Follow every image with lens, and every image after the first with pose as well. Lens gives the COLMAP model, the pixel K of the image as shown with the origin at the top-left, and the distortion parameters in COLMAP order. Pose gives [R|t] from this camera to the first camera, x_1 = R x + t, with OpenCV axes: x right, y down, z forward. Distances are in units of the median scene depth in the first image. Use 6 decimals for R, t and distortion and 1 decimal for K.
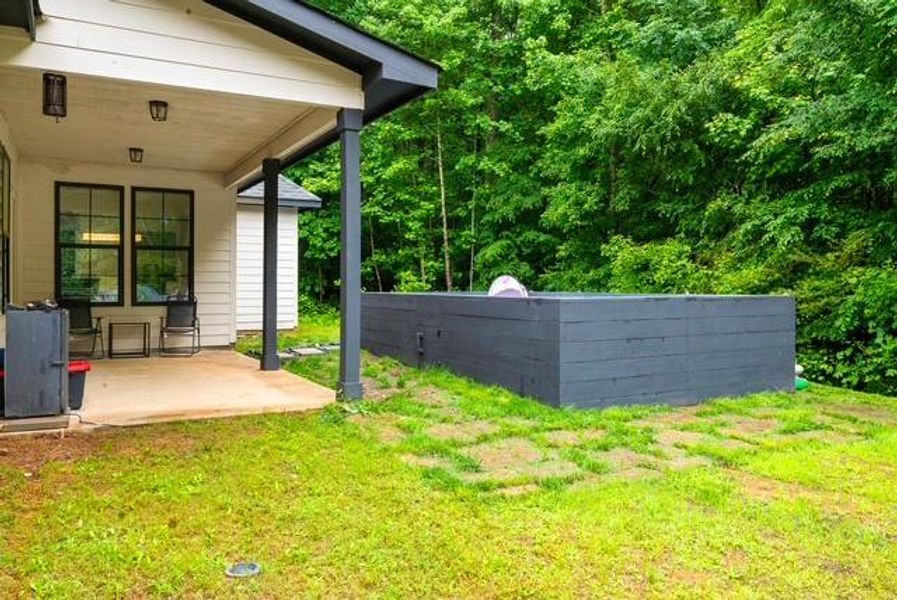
lens RADIAL K [[620.8, 0, 438.9], [0, 620.8, 285.9], [0, 0, 1]] dist [-0.024072, 0.007623]
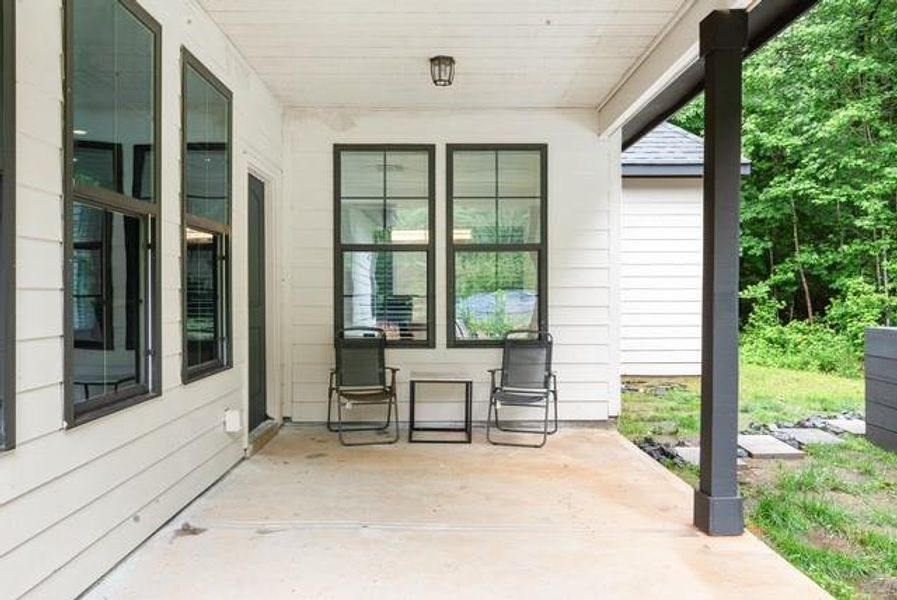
lens RADIAL K [[620.8, 0, 448.2], [0, 620.8, 298.8], [0, 0, 1]] dist [-0.024072, 0.007623]
pose [[0.856831, 0.005825, -0.515565, -0.175131], [0.001009, 0.999915, 0.012975, -0.019637], [0.515596, -0.011638, 0.856753, 0.450739]]
